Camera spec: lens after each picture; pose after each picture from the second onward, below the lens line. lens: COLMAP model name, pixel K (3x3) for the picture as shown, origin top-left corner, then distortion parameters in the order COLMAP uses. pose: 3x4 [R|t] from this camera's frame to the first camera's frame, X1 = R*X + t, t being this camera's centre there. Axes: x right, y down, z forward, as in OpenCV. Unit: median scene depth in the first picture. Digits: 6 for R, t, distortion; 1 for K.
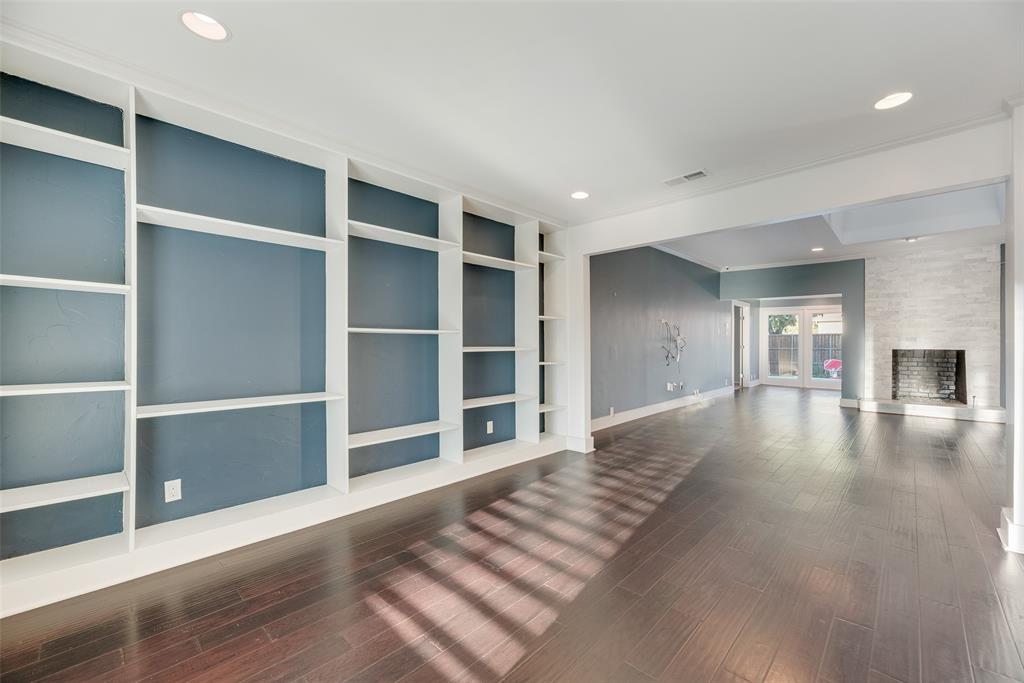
lens RADIAL K [[412.9, 0, 518.9], [0, 412.9, 348.0], [0, 0, 1]] dist [0.002414, 0.000412]
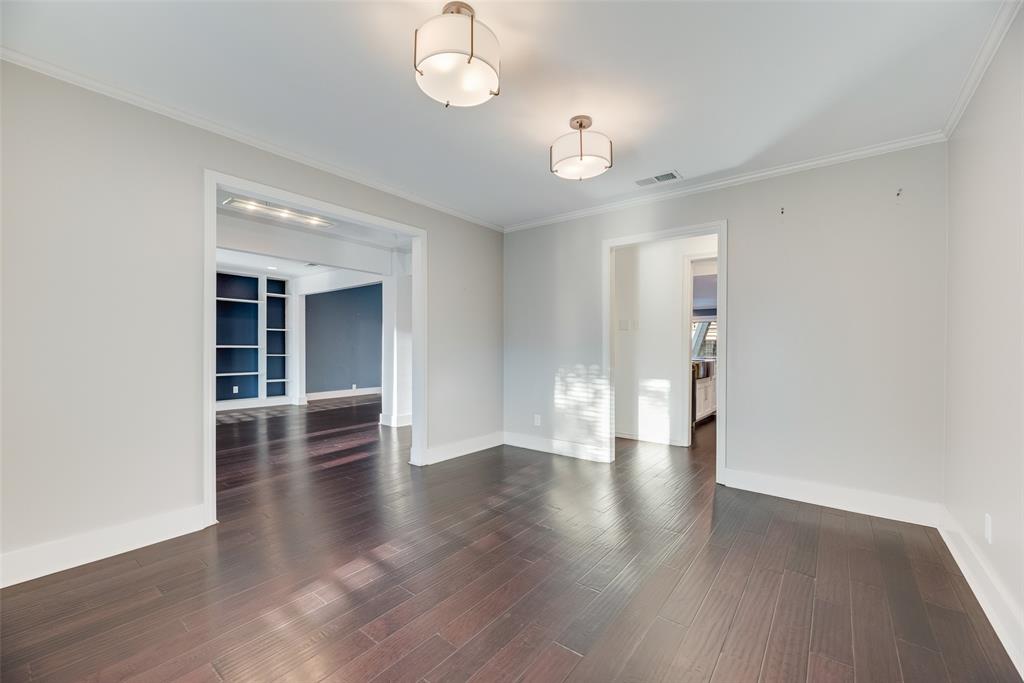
lens RADIAL K [[412.9, 0, 507.2], [0, 412.9, 342.0], [0, 0, 1]] dist [0.002414, 0.000412]
pose [[0.996802, 0.007427, 0.079560, 0.560023], [-0.005791, 0.999768, -0.020770, 0.007561], [-0.079696, 0.020243, 0.996614, -0.528371]]
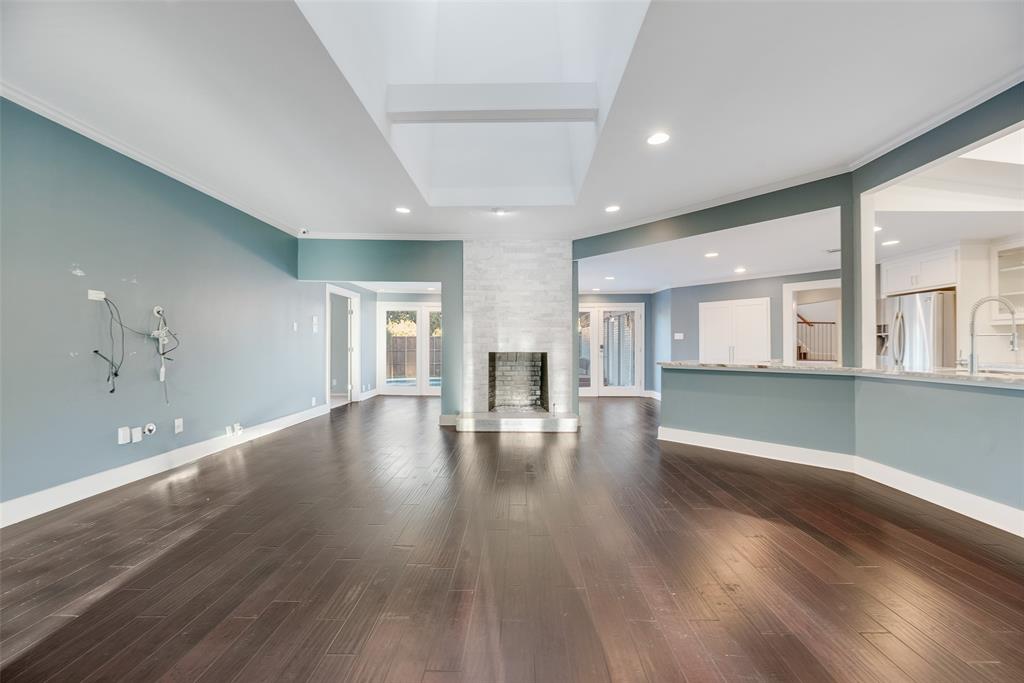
lens RADIAL K [[412.9, 0, 513.5], [0, 412.9, 350.9], [0, 0, 1]] dist [0.002414, 0.000412]
pose [[0.735583, -0.008761, 0.677378, 0.374118], [0.007397, 0.999961, 0.004900, -0.002702], [-0.677394, 0.001406, 0.735619, 0.351527]]
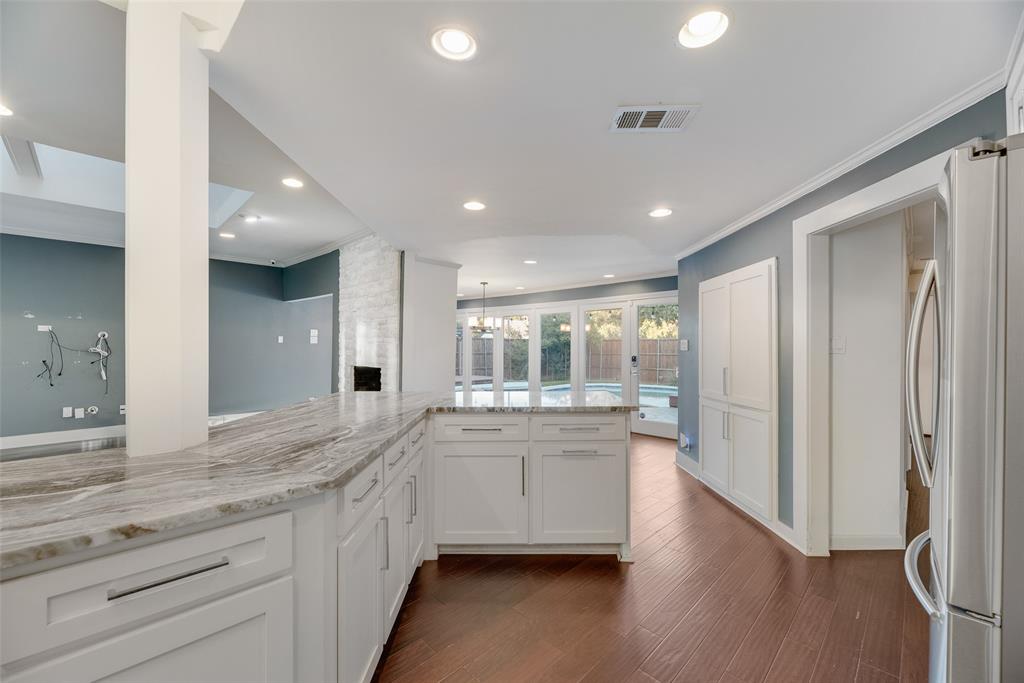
lens RADIAL K [[412.9, 0, 511.9], [0, 412.9, 347.8], [0, 0, 1]] dist [0.002414, 0.000412]
pose [[0.999821, 0.002114, -0.018817, 1.225967], [-0.002220, 0.999982, -0.005622, -0.025579], [0.018804, 0.005663, 0.999807, 0.237506]]
